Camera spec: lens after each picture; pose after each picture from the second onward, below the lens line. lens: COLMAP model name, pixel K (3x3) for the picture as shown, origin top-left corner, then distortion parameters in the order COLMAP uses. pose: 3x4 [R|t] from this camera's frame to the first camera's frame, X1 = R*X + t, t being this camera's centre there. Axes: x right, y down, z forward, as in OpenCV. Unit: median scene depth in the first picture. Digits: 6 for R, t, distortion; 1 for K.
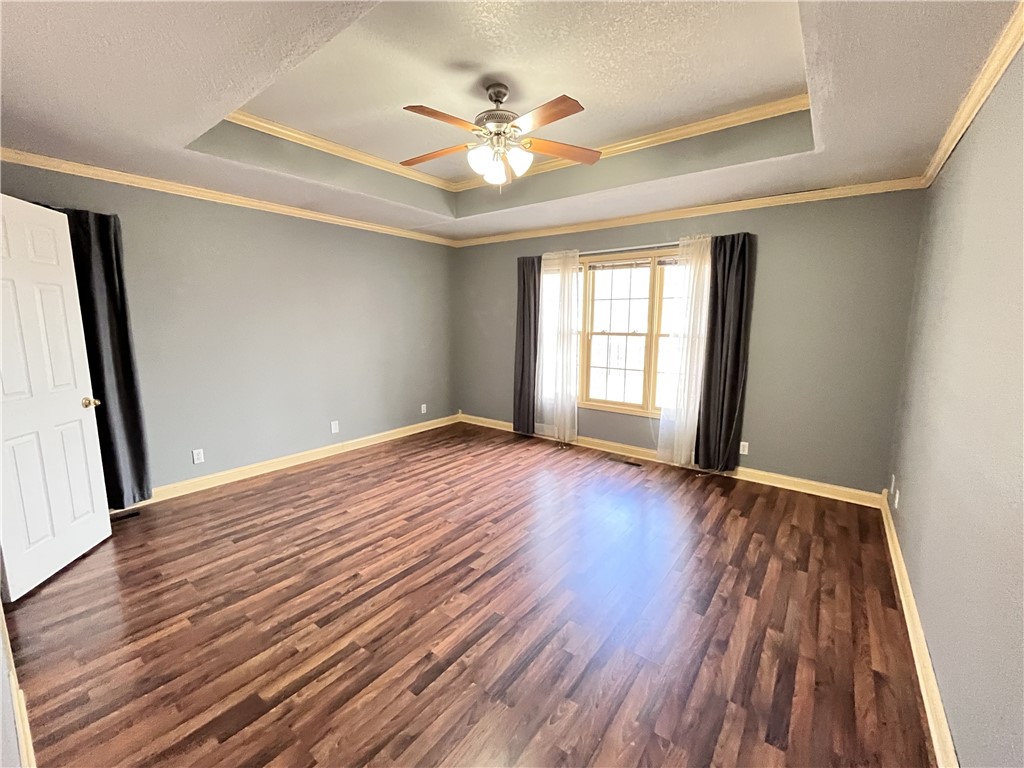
lens RADIAL K [[422.8, 0, 515.9], [0, 422.8, 385.5], [0, 0, 1]] dist [-0.003237, -0.000426]
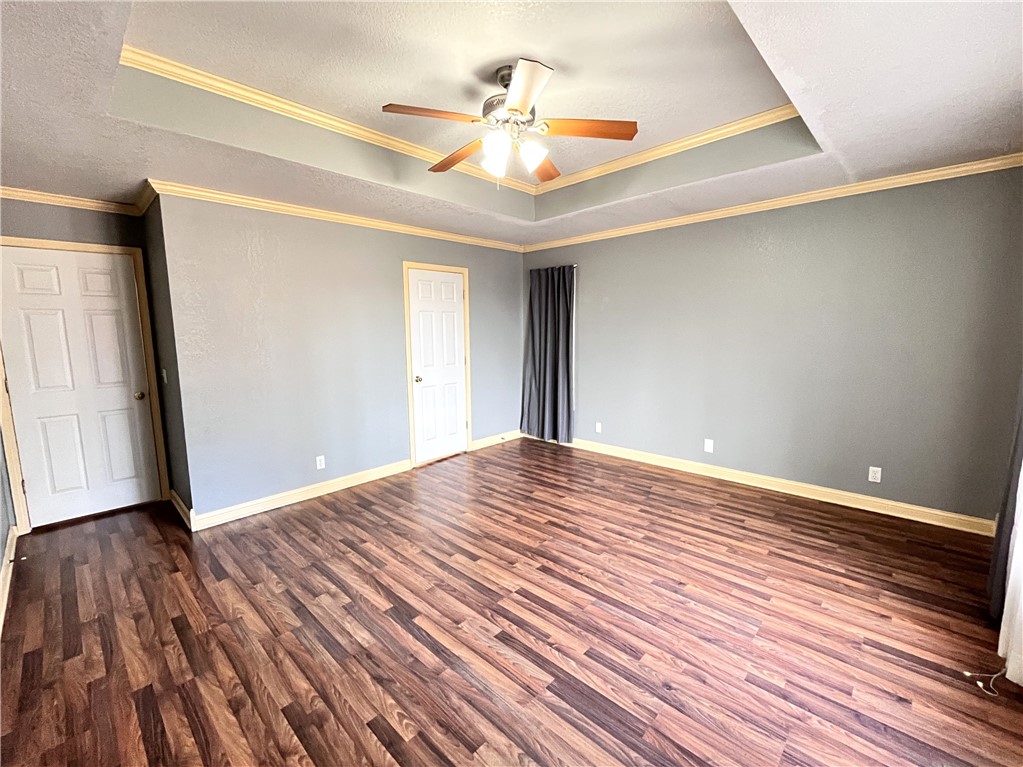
lens RADIAL K [[433.6, 0, 506.2], [0, 433.6, 385.1], [0, 0, 1]] dist [-0.001828, -0.000695]
pose [[-0.119729, 0.126653, -0.984695, 0.654626], [-0.137648, 0.980133, 0.142803, -0.128233], [0.983218, 0.152639, -0.099917, 0.824534]]
